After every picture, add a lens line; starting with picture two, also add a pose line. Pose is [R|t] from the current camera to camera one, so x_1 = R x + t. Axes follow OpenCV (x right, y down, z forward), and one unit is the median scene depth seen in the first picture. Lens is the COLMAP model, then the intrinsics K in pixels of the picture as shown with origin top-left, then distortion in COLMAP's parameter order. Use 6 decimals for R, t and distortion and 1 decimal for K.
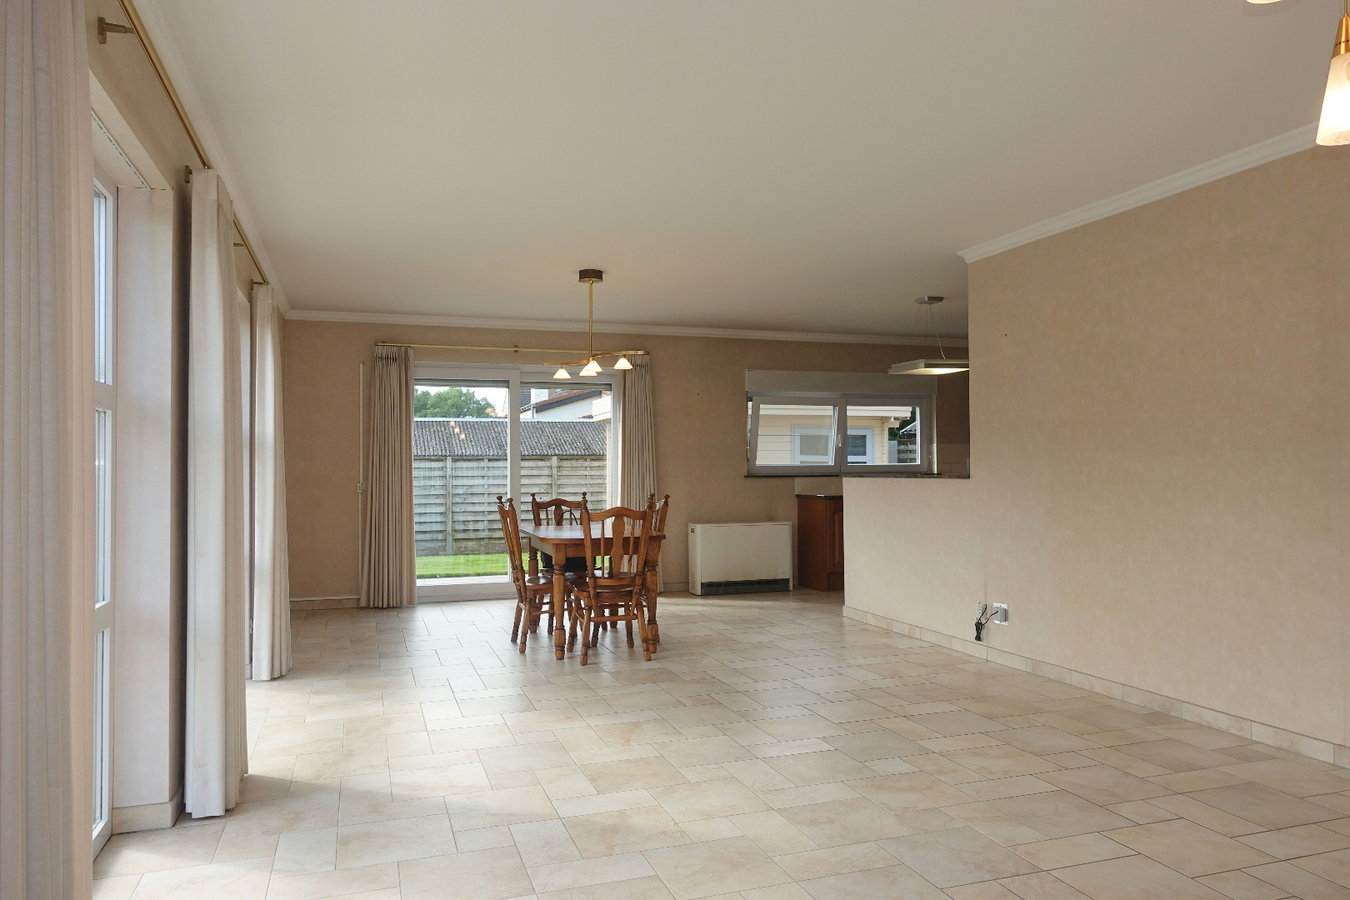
lens RADIAL K [[931.5, 0, 674.6], [0, 931.5, 451.3], [0, 0, 1]] dist [-0.007822, 0.008398]
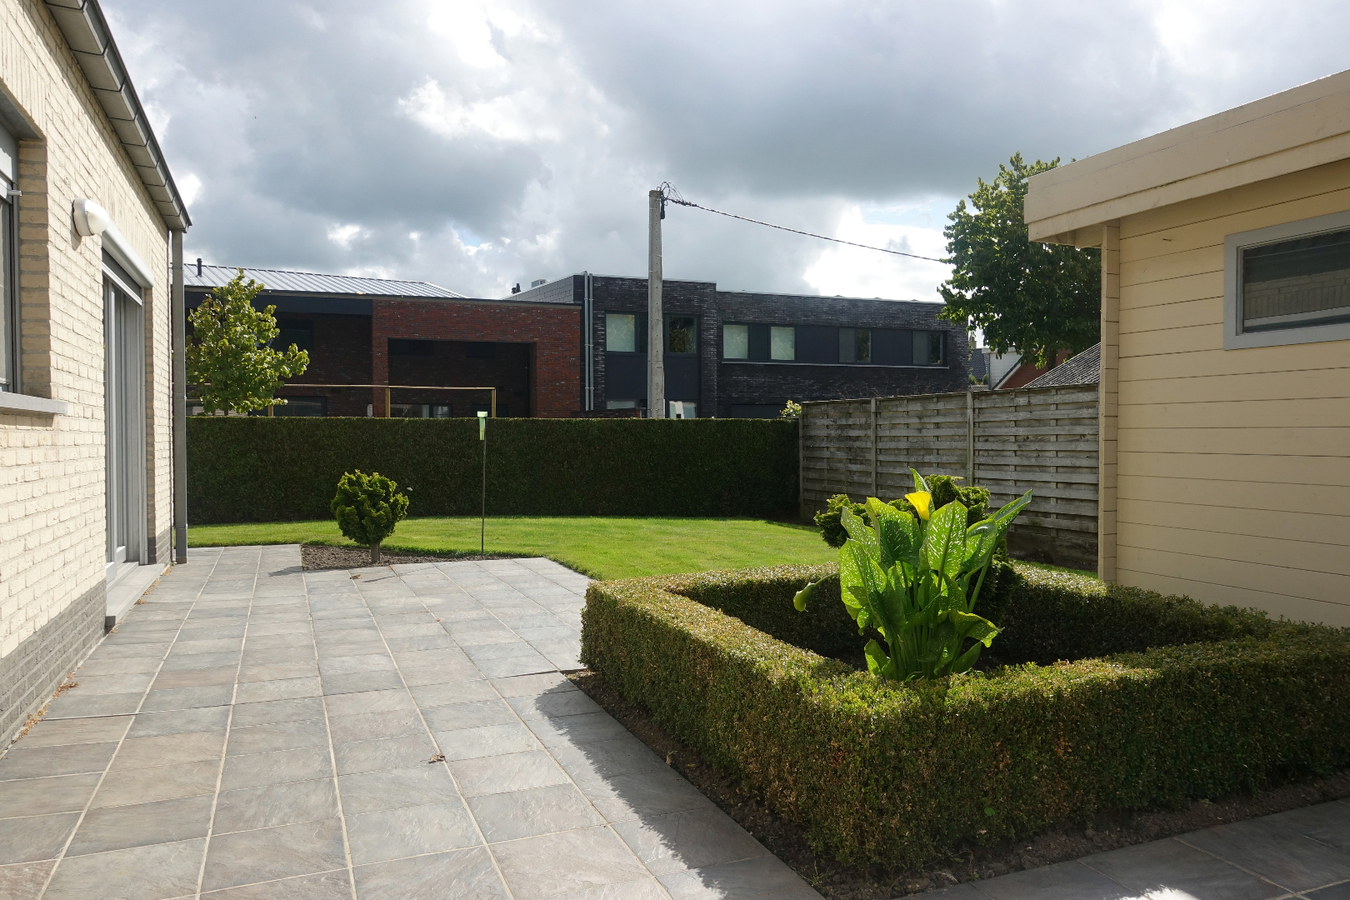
lens RADIAL K [[931.5, 0, 673.1], [0, 931.5, 449.6], [0, 0, 1]] dist [-0.007822, 0.008398]
pose [[0.076553, 0.023268, -0.996794, 0.529172], [0.022521, 0.999432, 0.025059, 0.050137], [0.996811, -0.024367, 0.075985, 1.363919]]
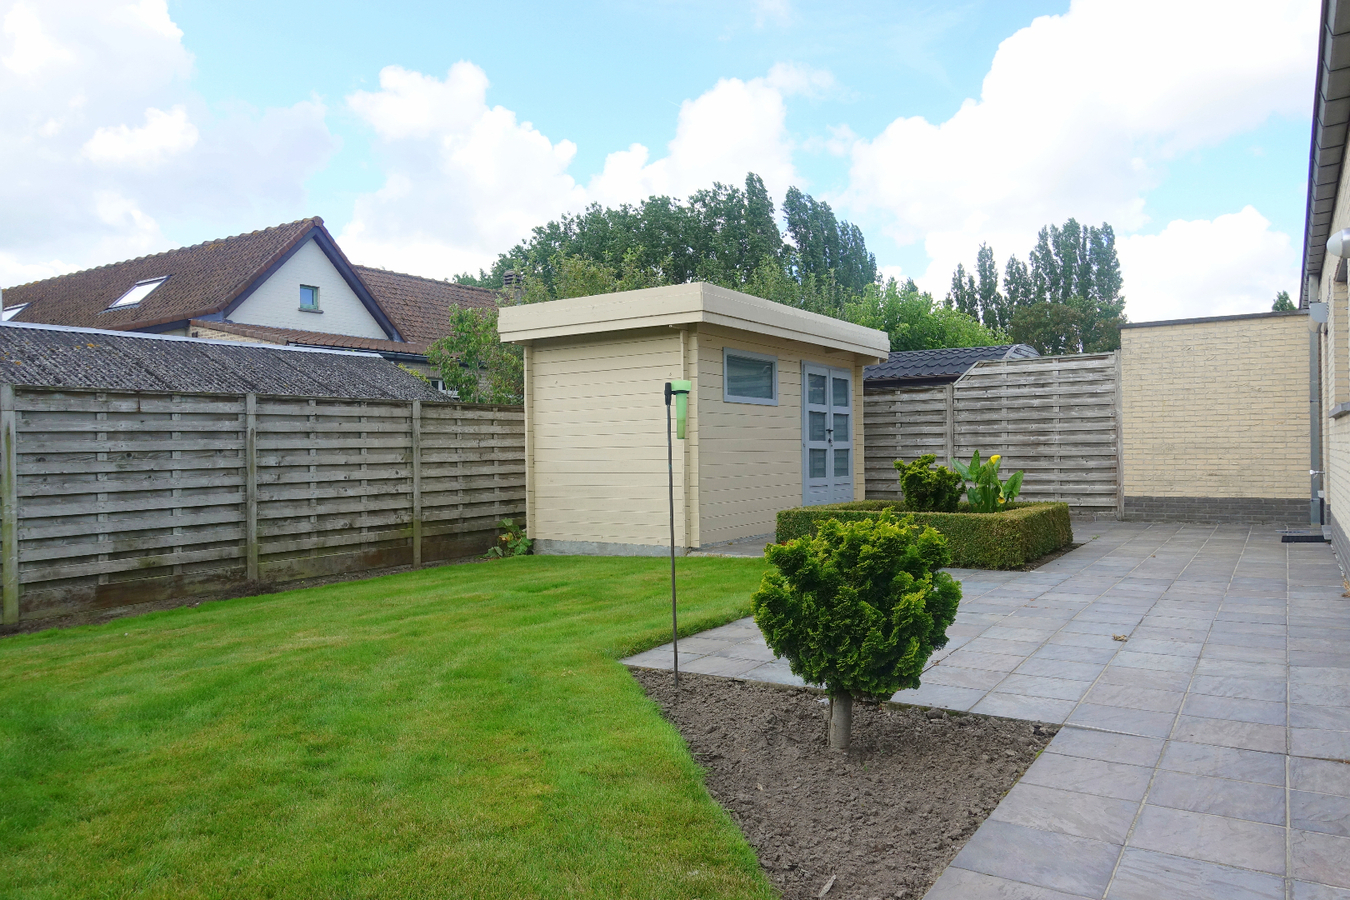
lens RADIAL K [[931.5, 0, 680.2], [0, 931.5, 451.6], [0, 0, 1]] dist [-0.007822, 0.008398]
pose [[0.780134, -0.006827, 0.625576, -0.721913], [-0.001928, 0.999909, 0.013317, 0.058453], [-0.625610, -0.011595, 0.780050, 0.884675]]
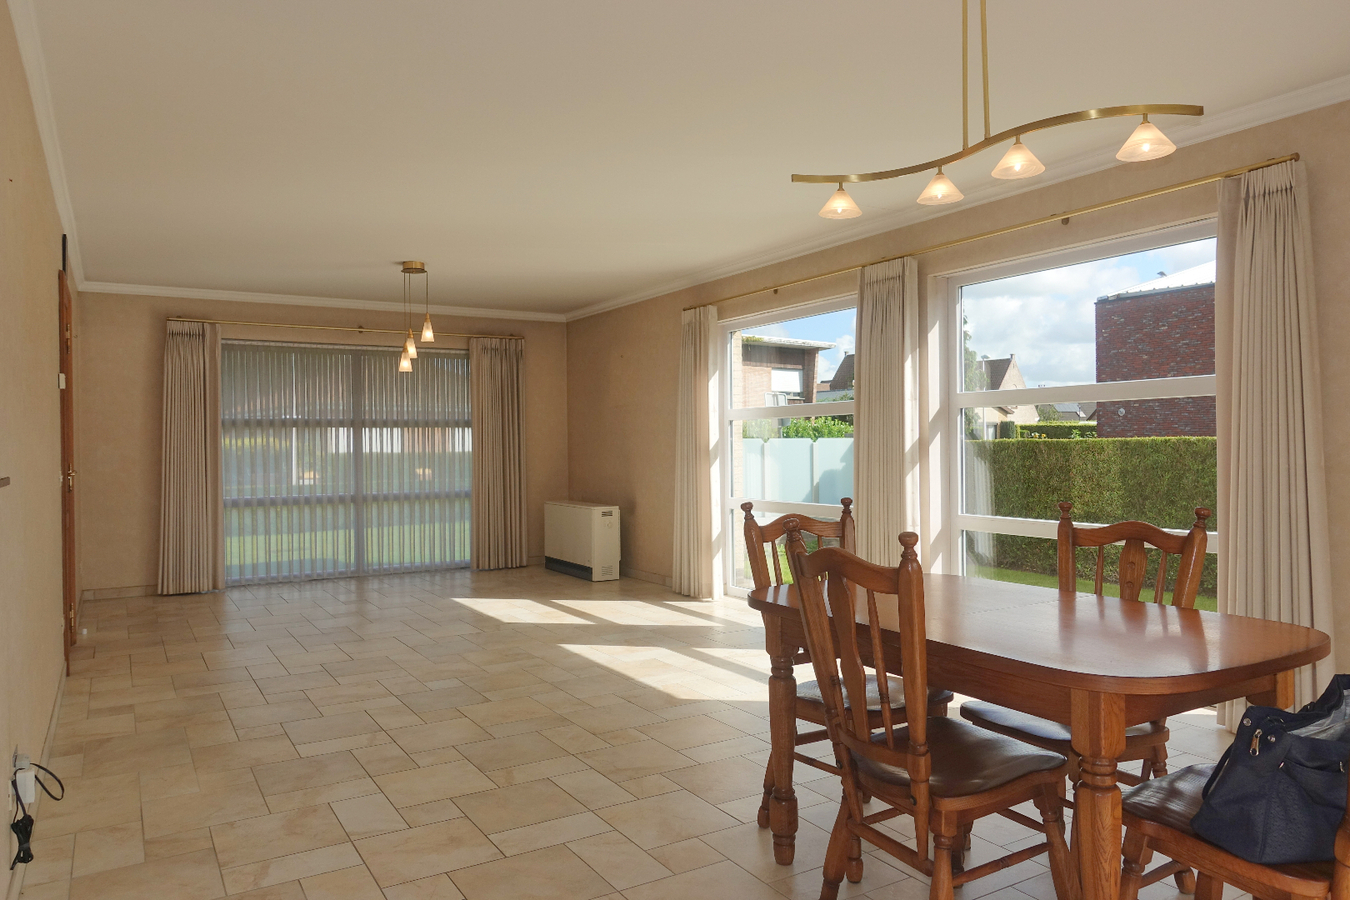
lens RADIAL K [[931.5, 0, 677.3], [0, 931.5, 447.2], [0, 0, 1]] dist [-0.007822, 0.008398]
pose [[-0.974962, 0.014813, -0.221876, 0.084379], [0.018206, 0.999746, -0.013254, 0.016434], [0.221624, -0.016962, -0.974985, 0.980770]]
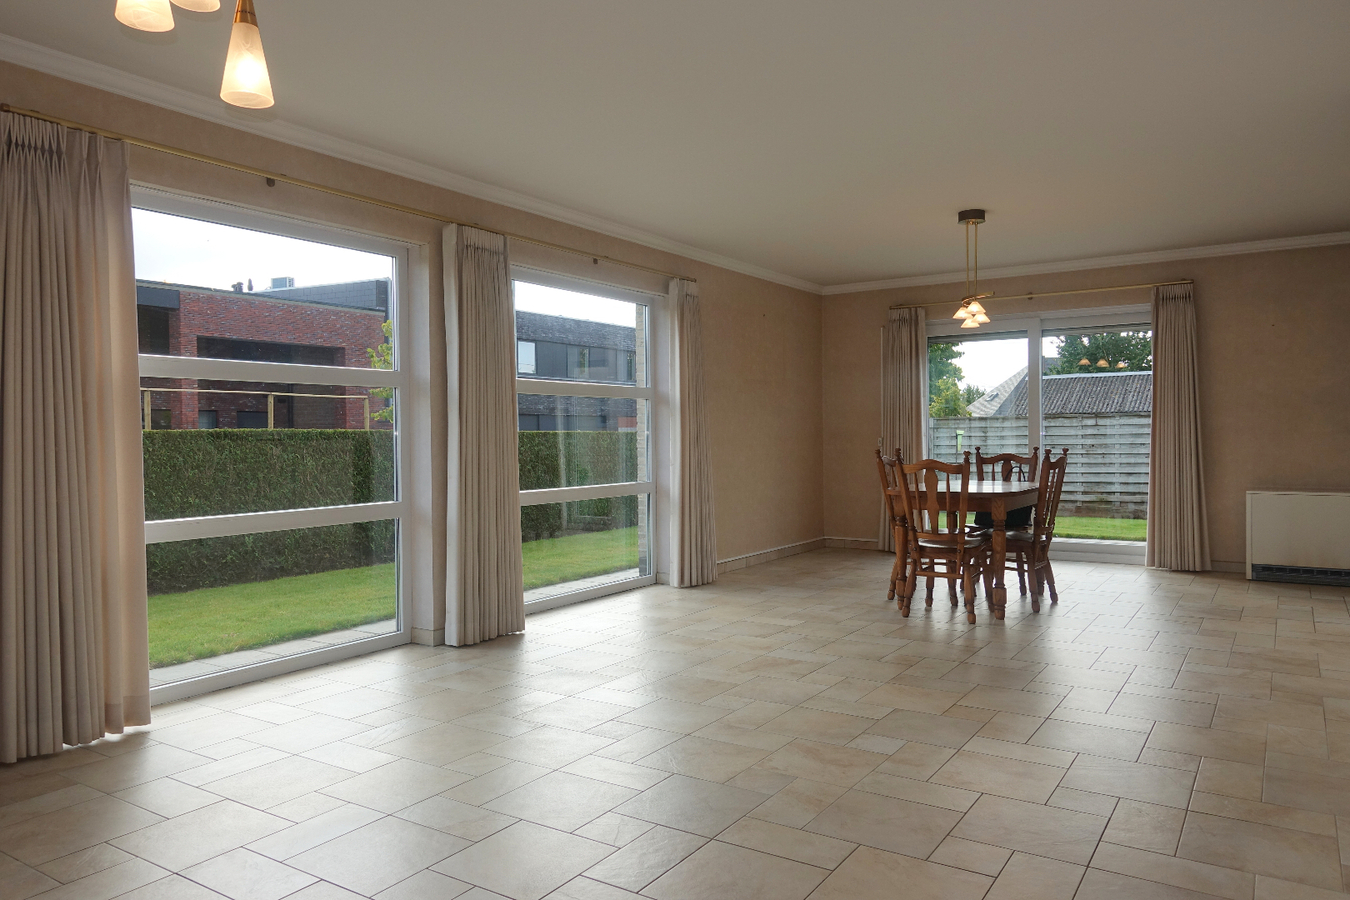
lens RADIAL K [[931.5, 0, 675.8], [0, 931.5, 449.5], [0, 0, 1]] dist [-0.007822, 0.008398]
pose [[0.616416, 0.012152, -0.787327, 0.347212], [0.019780, 0.999326, 0.030911, 0.009380], [0.787172, -0.034628, 0.615761, 0.127974]]
